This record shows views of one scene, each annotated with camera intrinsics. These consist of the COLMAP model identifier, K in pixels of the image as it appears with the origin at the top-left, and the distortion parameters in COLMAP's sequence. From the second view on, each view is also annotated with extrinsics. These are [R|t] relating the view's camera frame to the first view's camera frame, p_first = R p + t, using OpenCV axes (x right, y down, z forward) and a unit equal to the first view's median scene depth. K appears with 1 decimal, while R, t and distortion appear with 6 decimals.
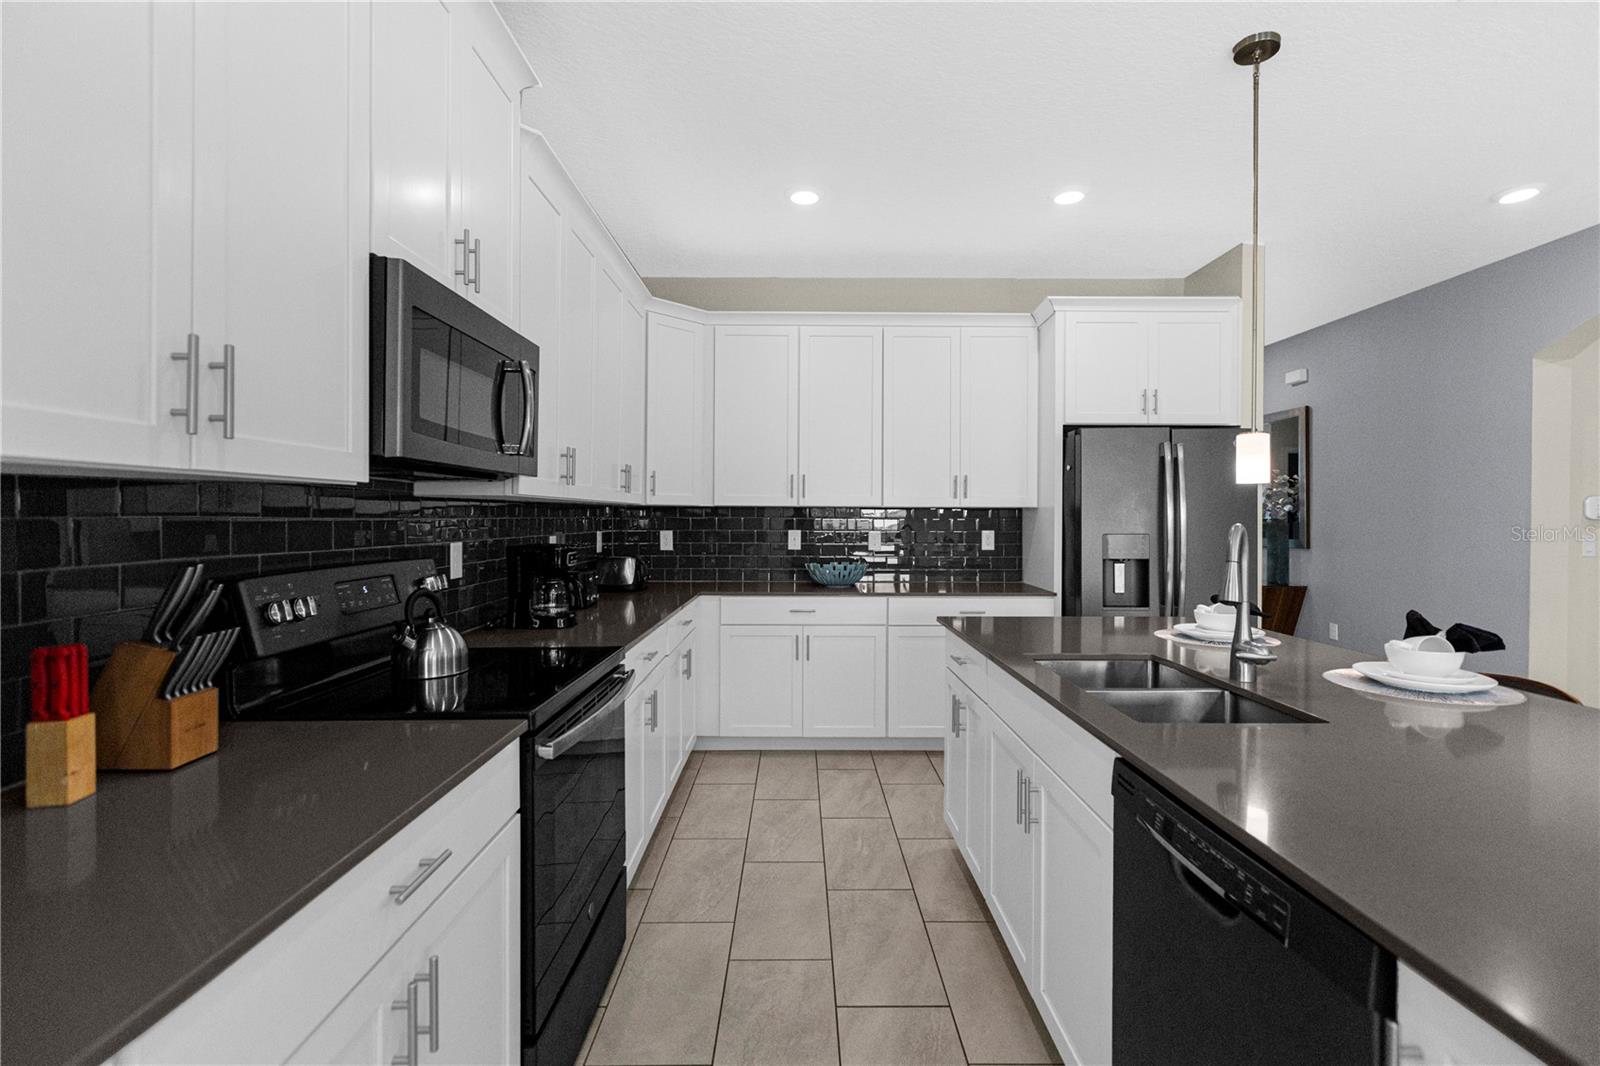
lens RADIAL K [[732.8, 0, 805.1], [0, 732.8, 517.3], [0, 0, 1]] dist [0.001436, -0.000620]
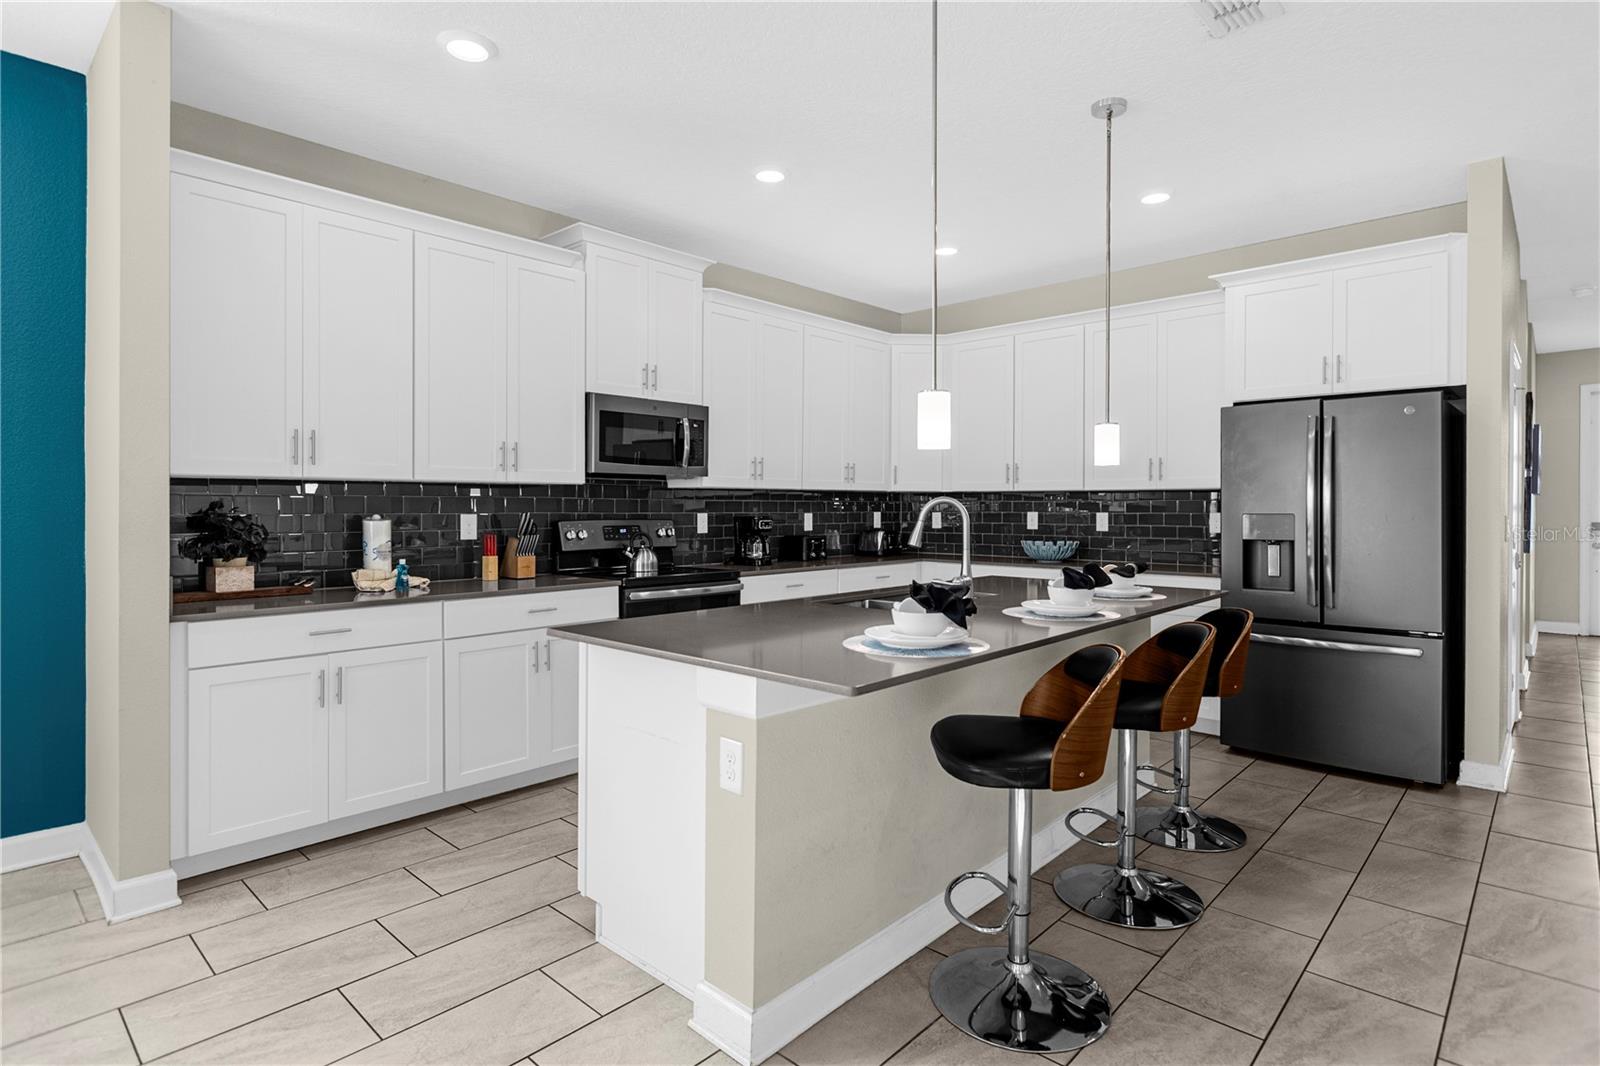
lens RADIAL K [[822.8, 0, 789.9], [0, 822.8, 528.7], [0, 0, 1]] dist [0.003006, 0.000063]
pose [[0.722444, 0.015797, -0.691249, 0.994190], [0.000725, 0.999721, 0.023604, 0.022036], [0.691429, -0.017554, 0.722231, -0.299829]]
